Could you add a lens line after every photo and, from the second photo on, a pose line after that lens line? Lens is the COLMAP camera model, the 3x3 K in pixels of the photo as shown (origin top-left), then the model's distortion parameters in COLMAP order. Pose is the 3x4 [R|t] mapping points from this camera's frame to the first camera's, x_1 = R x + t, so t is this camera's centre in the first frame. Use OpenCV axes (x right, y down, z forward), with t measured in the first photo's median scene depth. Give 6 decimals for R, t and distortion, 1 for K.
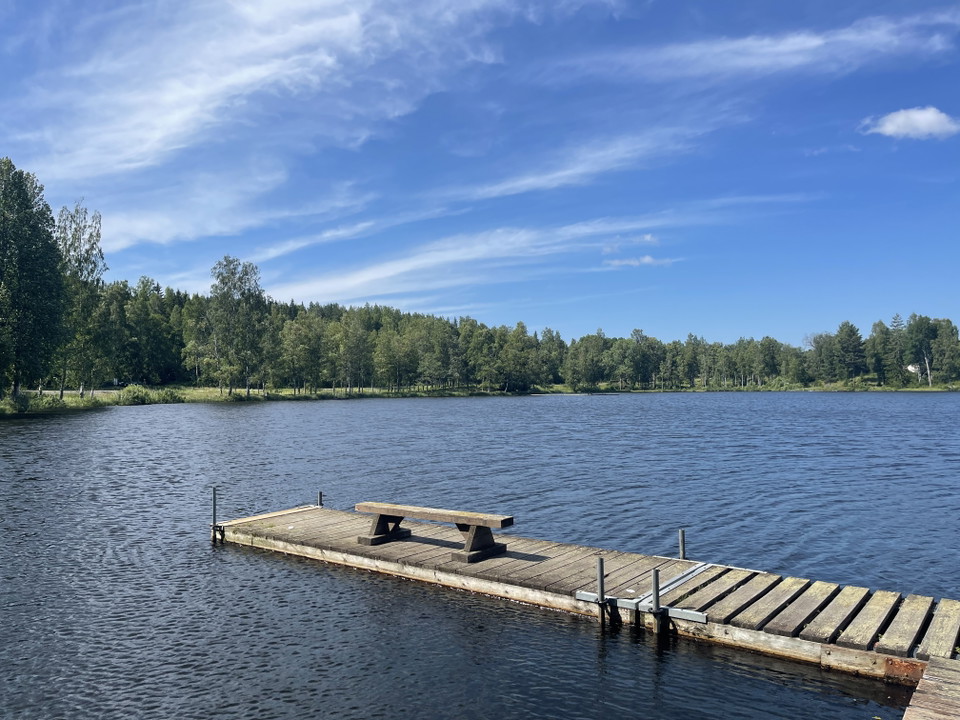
lens RADIAL K [[699.0, 0, 481.0], [0, 699.0, 358.5], [0, 0, 1]] dist [0.012987, 0.001014]
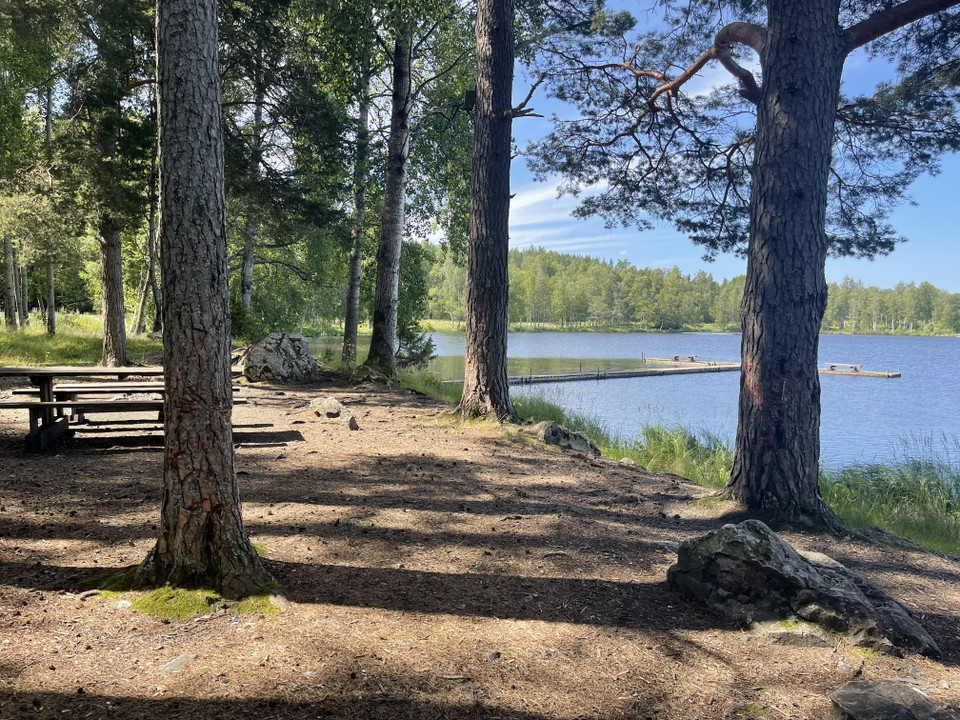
lens RADIAL K [[699.0, 0, 476.6], [0, 699.0, 359.4], [0, 0, 1]] dist [0.012987, 0.001014]
pose [[0.977617, 0.038645, -0.206812, -0.020002], [-0.017708, 0.994612, 0.102145, -0.015838], [0.209645, -0.096197, 0.973034, -0.193837]]
